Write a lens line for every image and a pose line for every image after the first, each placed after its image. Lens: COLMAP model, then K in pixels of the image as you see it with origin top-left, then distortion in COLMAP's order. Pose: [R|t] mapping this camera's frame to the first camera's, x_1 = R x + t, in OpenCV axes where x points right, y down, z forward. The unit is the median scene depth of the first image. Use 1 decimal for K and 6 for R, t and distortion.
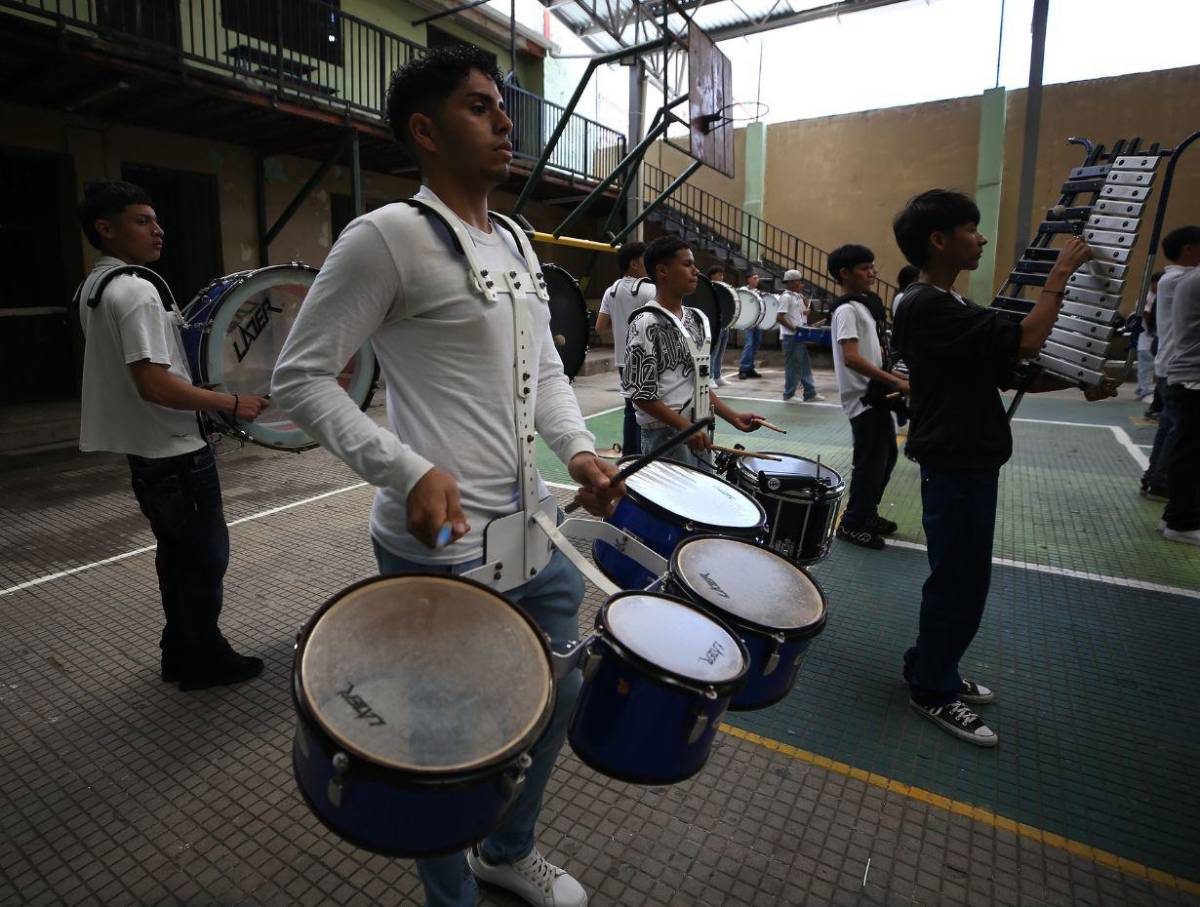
lens RADIAL K [[685.1, 0, 595.8], [0, 685.1, 418.3], [0, 0, 1]] dist [-0.034072, -0.000249]
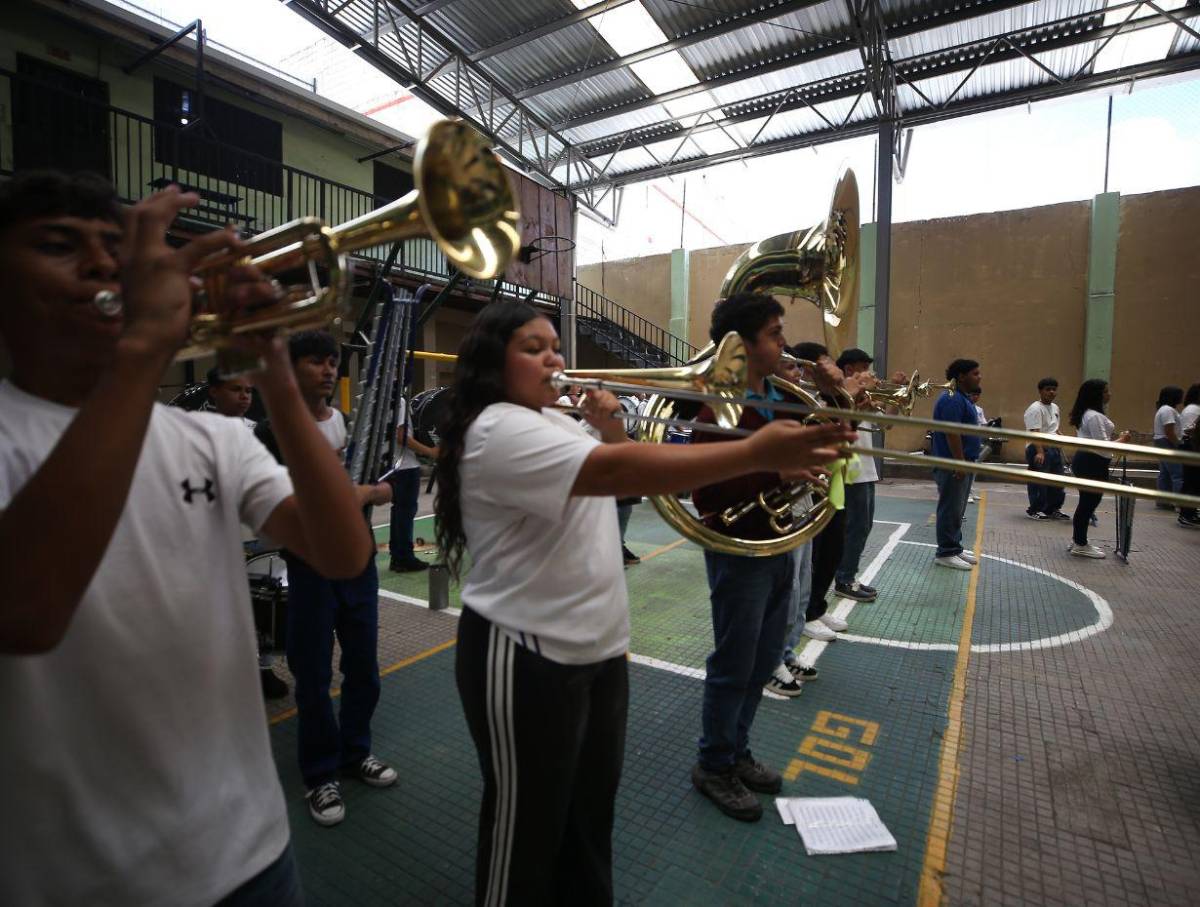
lens RADIAL K [[628.3, 0, 600.0], [0, 628.3, 453.5], [0, 0, 1]] dist [-0.040199, 0.009856]
pose [[0.999269, 0.008632, 0.037241, 0.204614], [-0.005288, 0.996020, -0.088974, -0.007140], [-0.037861, 0.088712, 0.995338, -0.016450]]
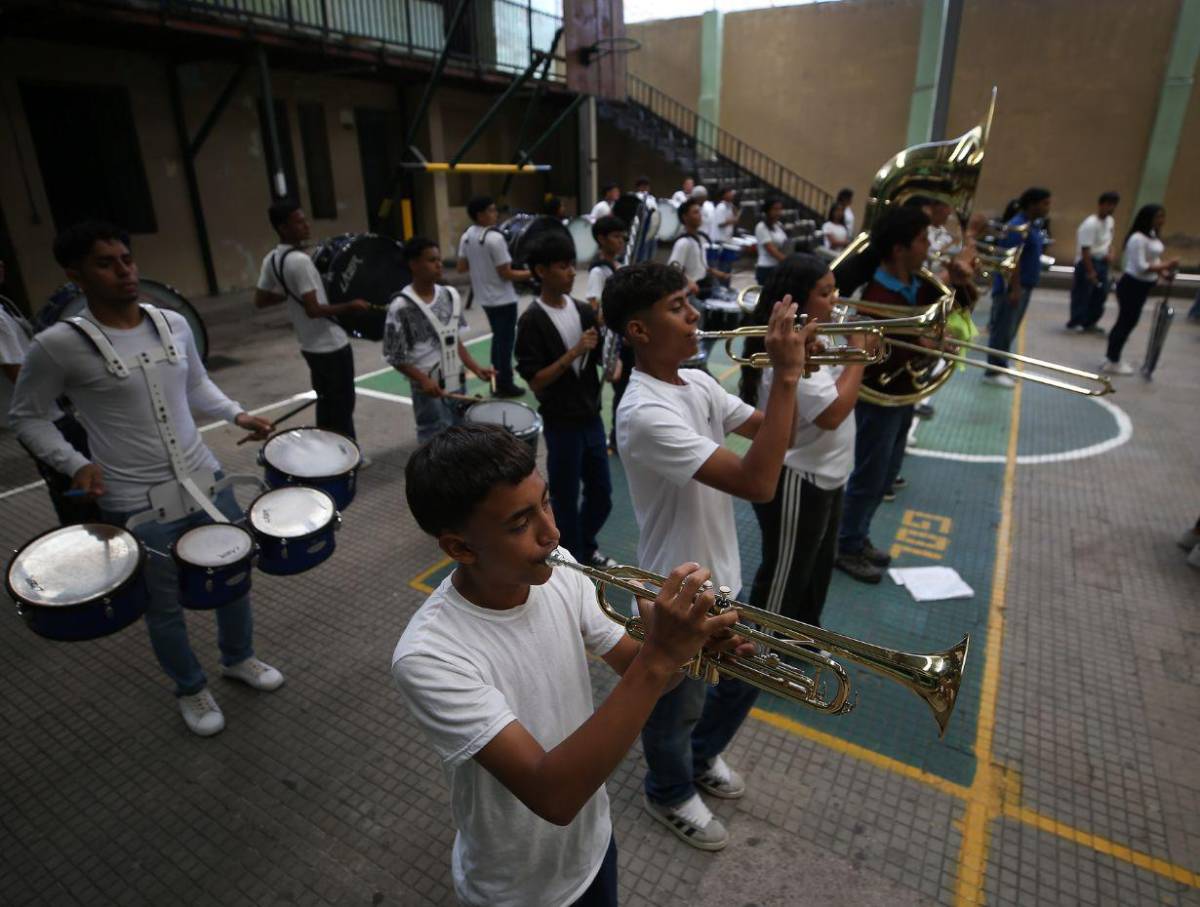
lens RADIAL K [[665.2, 0, 634.1], [0, 665.2, 450.3], [0, 0, 1]] dist [-0.050912, 0.011917]
pose [[0.997045, -0.025892, 0.072329, 0.122166], [0.010440, 0.978424, 0.206343, -0.035592], [-0.076111, -0.204978, 0.975803, -0.096620]]
